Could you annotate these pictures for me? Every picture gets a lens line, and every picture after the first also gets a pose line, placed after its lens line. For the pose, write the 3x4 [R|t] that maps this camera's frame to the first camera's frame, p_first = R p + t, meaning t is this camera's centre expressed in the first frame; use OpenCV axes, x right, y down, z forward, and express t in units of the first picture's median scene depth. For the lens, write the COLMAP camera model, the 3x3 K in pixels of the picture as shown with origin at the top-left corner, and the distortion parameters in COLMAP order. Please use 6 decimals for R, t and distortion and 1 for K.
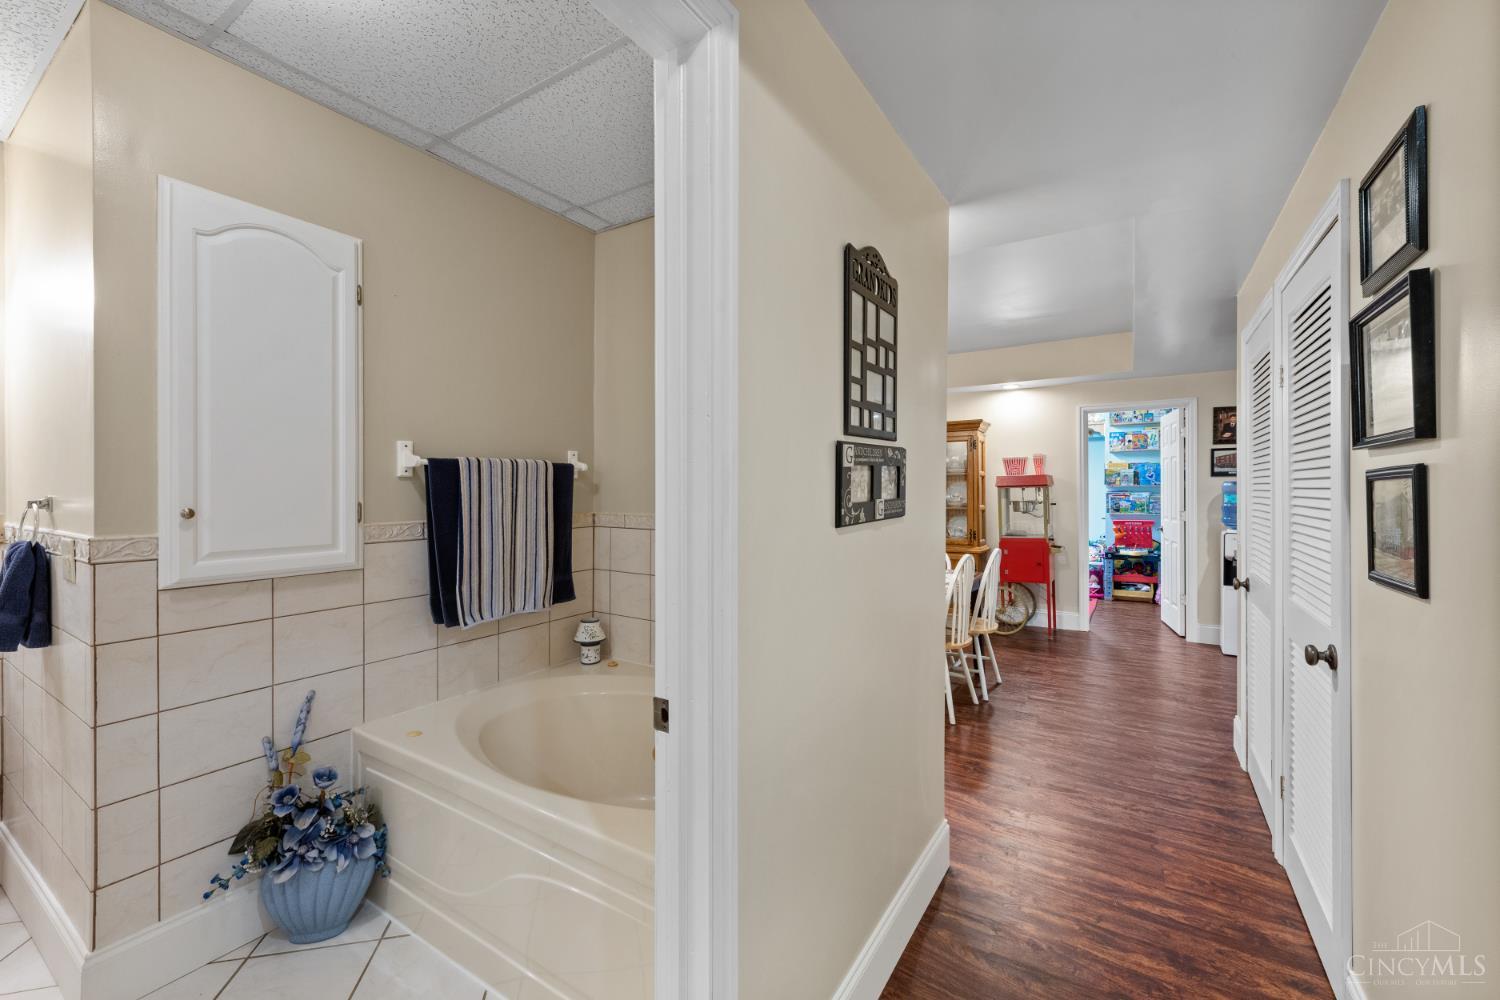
lens RADIAL K [[611.6, 0, 756.7], [0, 611.6, 490.5], [0, 0, 1]] dist [0.000804, -0.000338]
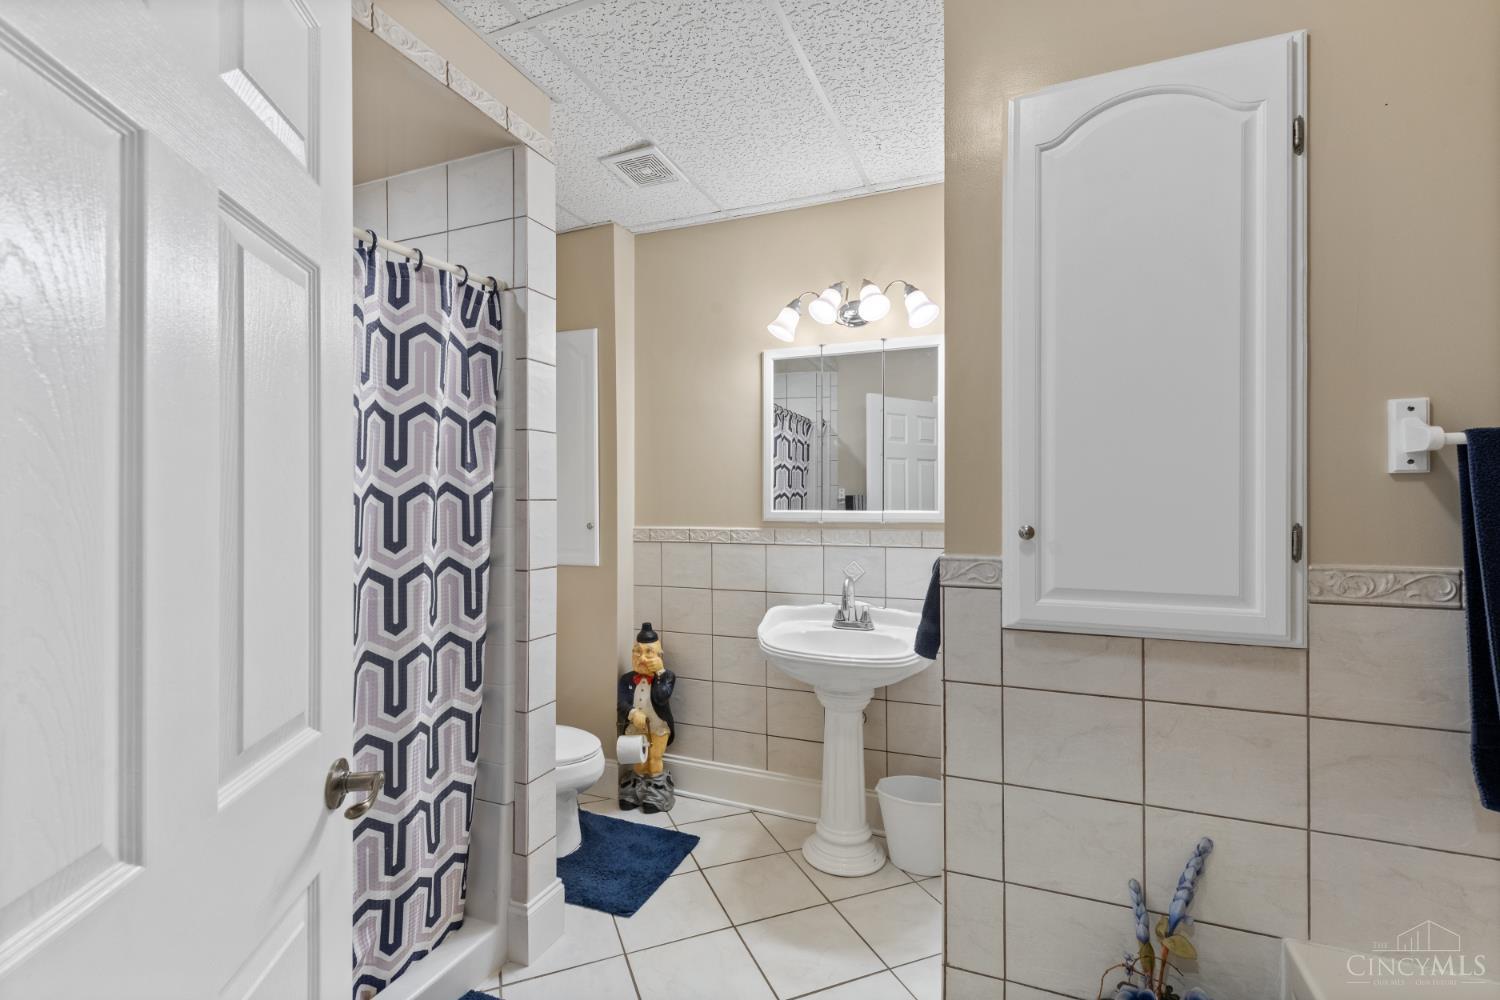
lens RADIAL K [[647.1, 0, 757.8], [0, 647.1, 499.3], [0, 0, 1]] dist [0.004195, -0.000680]
pose [[0.172601, -0.000114, -0.984992, -0.180172], [-0.001166, 0.999999, -0.000320, -0.001165], [0.984991, 0.001204, 0.172601, 0.456110]]
